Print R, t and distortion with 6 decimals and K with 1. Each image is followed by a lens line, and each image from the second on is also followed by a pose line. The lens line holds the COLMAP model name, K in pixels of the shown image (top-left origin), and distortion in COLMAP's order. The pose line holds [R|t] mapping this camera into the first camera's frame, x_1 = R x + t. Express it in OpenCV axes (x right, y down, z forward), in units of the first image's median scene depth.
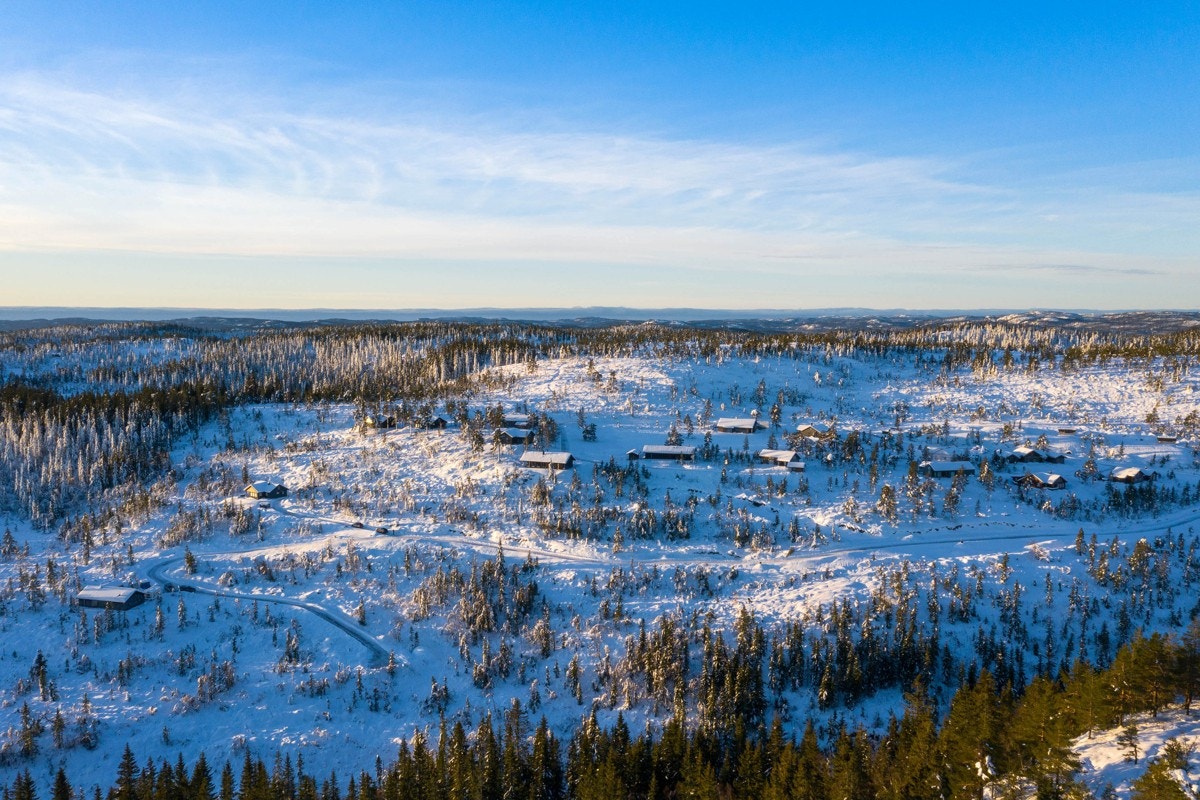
lens RADIAL K [[952.9, 0, 600.0], [0, 952.9, 400.0], [0, 0, 1]] dist [-0.009087, 0.051969]
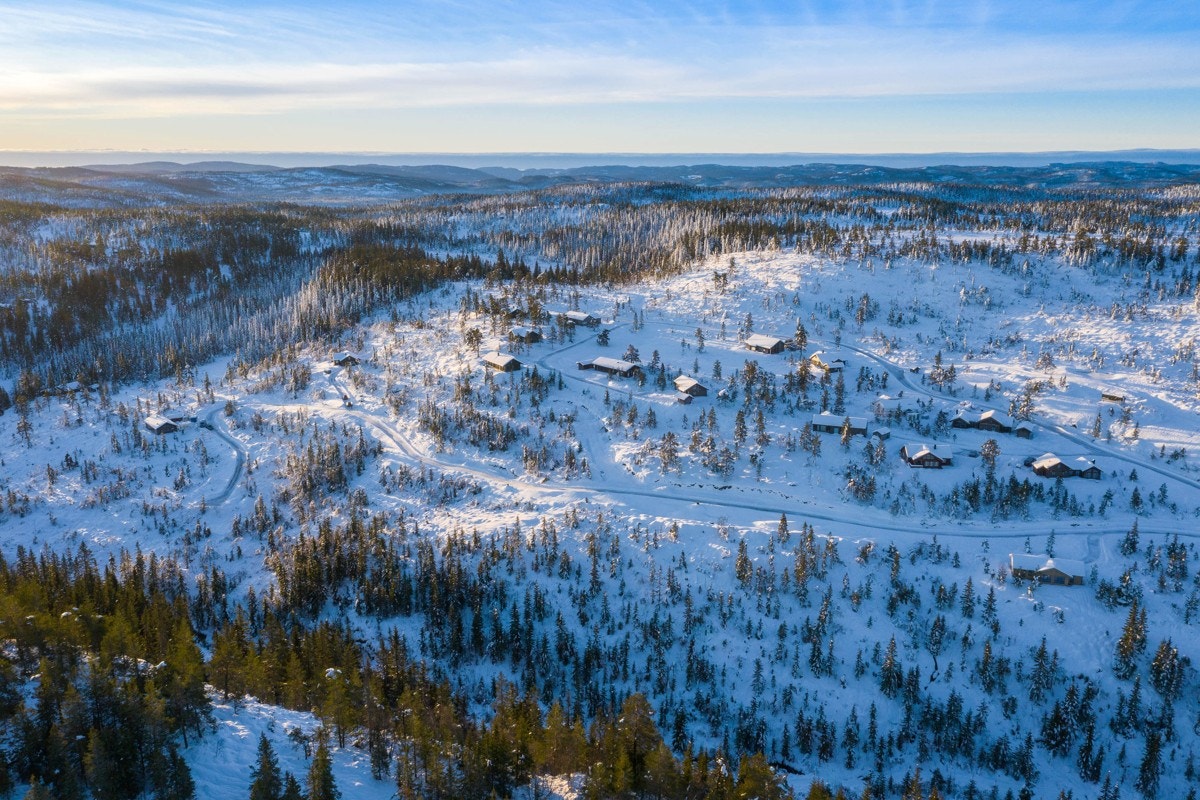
lens RADIAL K [[963.2, 0, 603.9], [0, 963.2, 436.5], [0, 0, 1]] dist [0.002667, 0.054751]
pose [[0.821185, 0.157555, -0.548481, 0.698934], [-0.049897, 0.977274, 0.206023, -0.090833], [0.568476, -0.141816, 0.810384, 0.162201]]
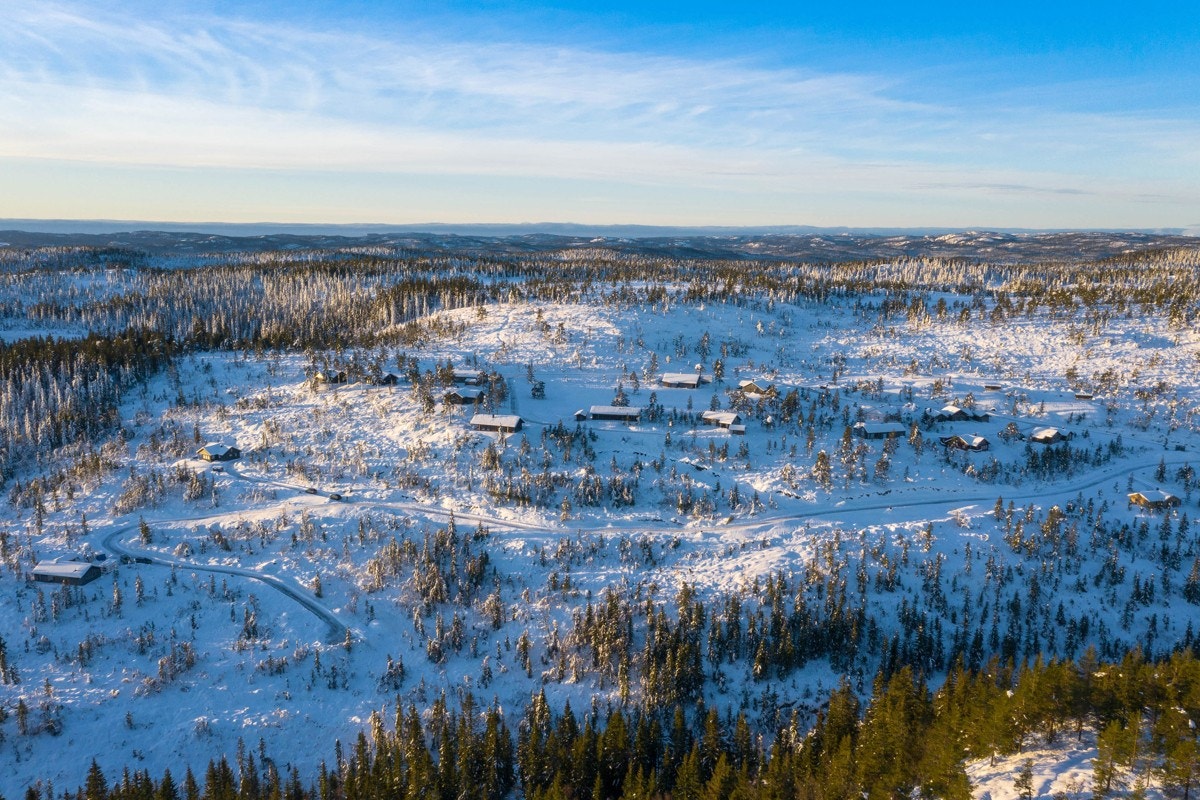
lens RADIAL K [[933.5, 0, 598.1], [0, 933.5, 399.0], [0, 0, 1]] dist [-0.005114, 0.039792]
pose [[0.998649, -0.003098, 0.051864, 0.001375], [-0.001624, 0.995872, 0.090758, -0.056510], [-0.051931, -0.090720, 0.994521, -0.003809]]
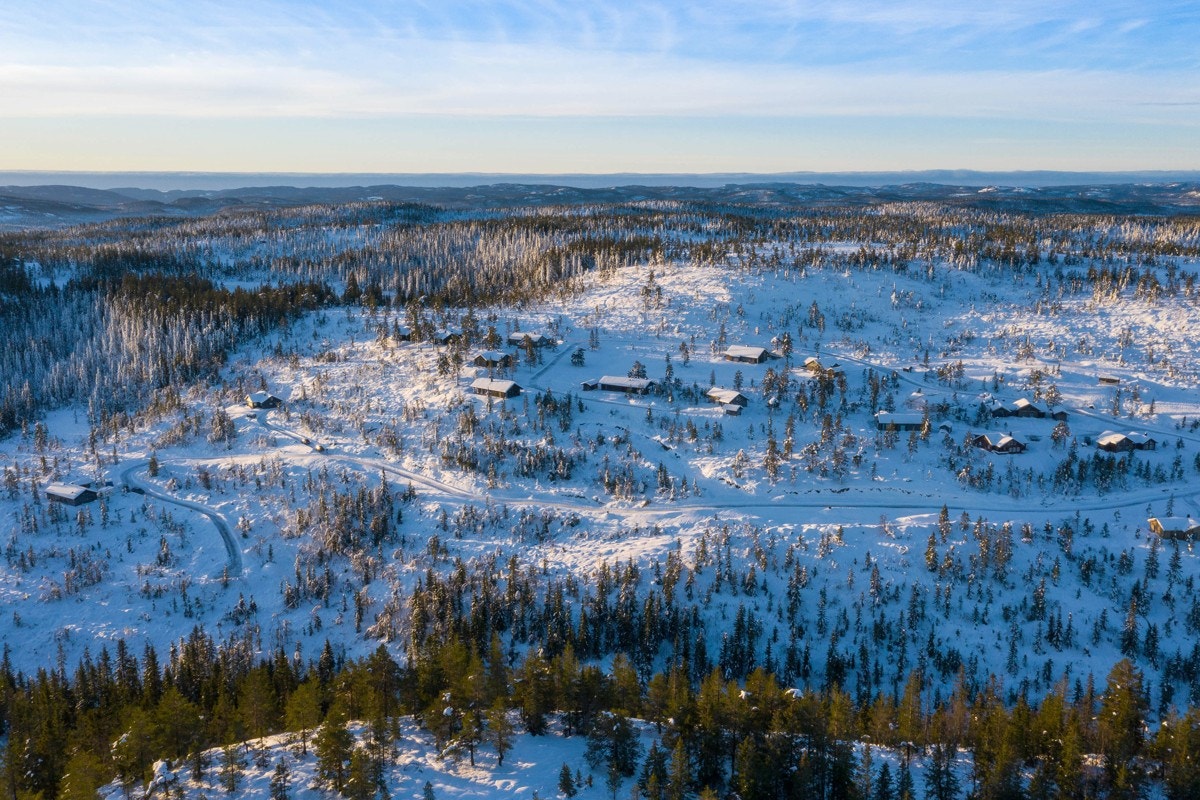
lens RADIAL K [[1045.7, 0, 623.7], [0, 1045.7, 400.2], [0, 0, 1]] dist [-0.004609, 0.071947]
pose [[0.960075, 0.056456, -0.273987, 0.395709], [-0.023080, 0.992071, 0.123543, -0.065545], [0.278789, -0.112287, 0.953765, -0.014556]]
